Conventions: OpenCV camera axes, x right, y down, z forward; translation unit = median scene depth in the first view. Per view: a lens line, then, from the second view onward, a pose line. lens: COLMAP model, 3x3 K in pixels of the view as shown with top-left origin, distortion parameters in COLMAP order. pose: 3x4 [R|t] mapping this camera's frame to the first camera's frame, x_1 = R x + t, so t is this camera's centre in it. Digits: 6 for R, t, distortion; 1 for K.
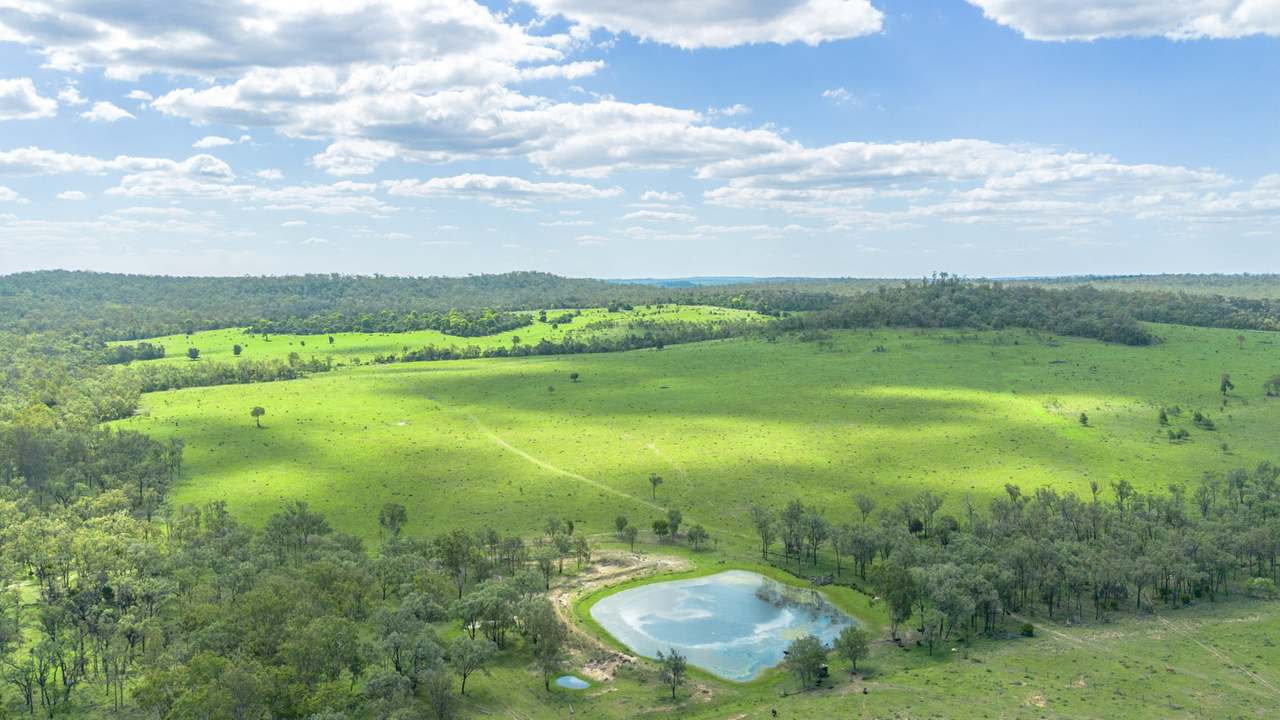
lens RADIAL K [[1113.5, 0, 608.2], [0, 1113.5, 361.7], [0, 0, 1]] dist [0.088282, -0.117614]
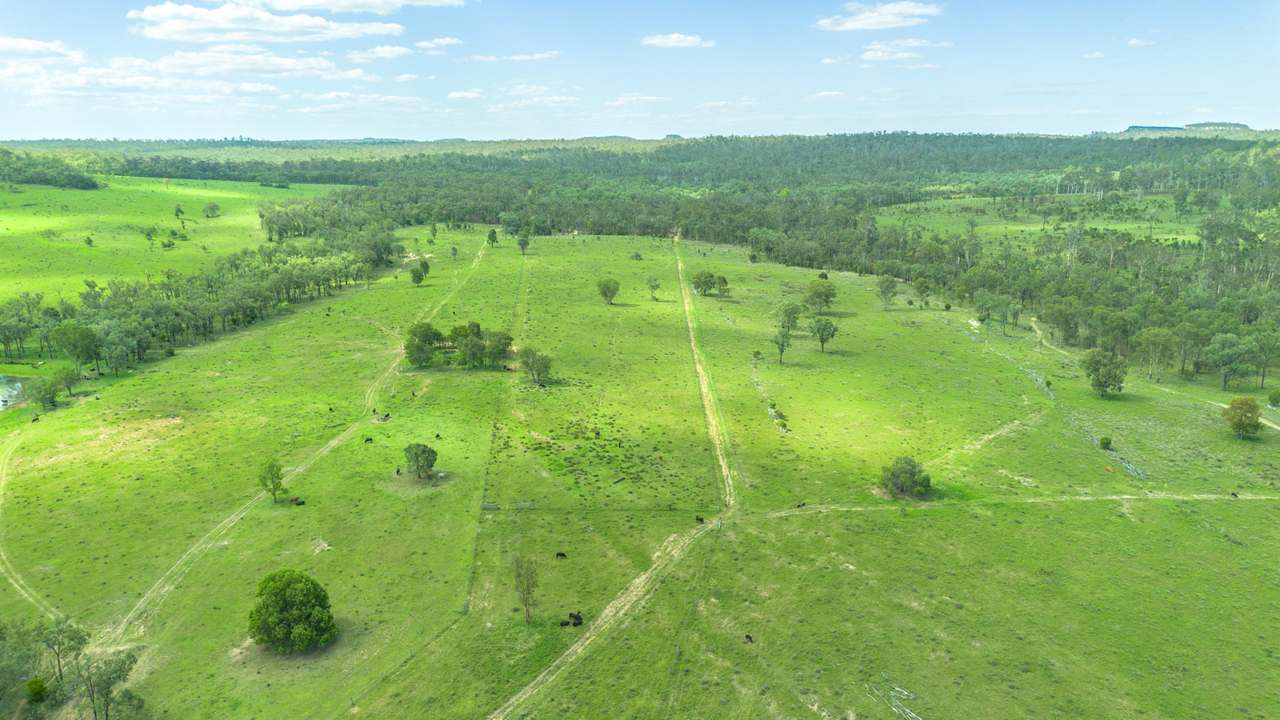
lens RADIAL K [[924.6, 0, 662.4], [0, 924.6, 357.7], [0, 0, 1]] dist [0.053328, -0.054067]
pose [[0.498756, -0.191885, 0.845235, -0.124850], [0.065470, 0.980741, 0.184015, 0.019137], [-0.864266, -0.036441, 0.501713, -0.070929]]
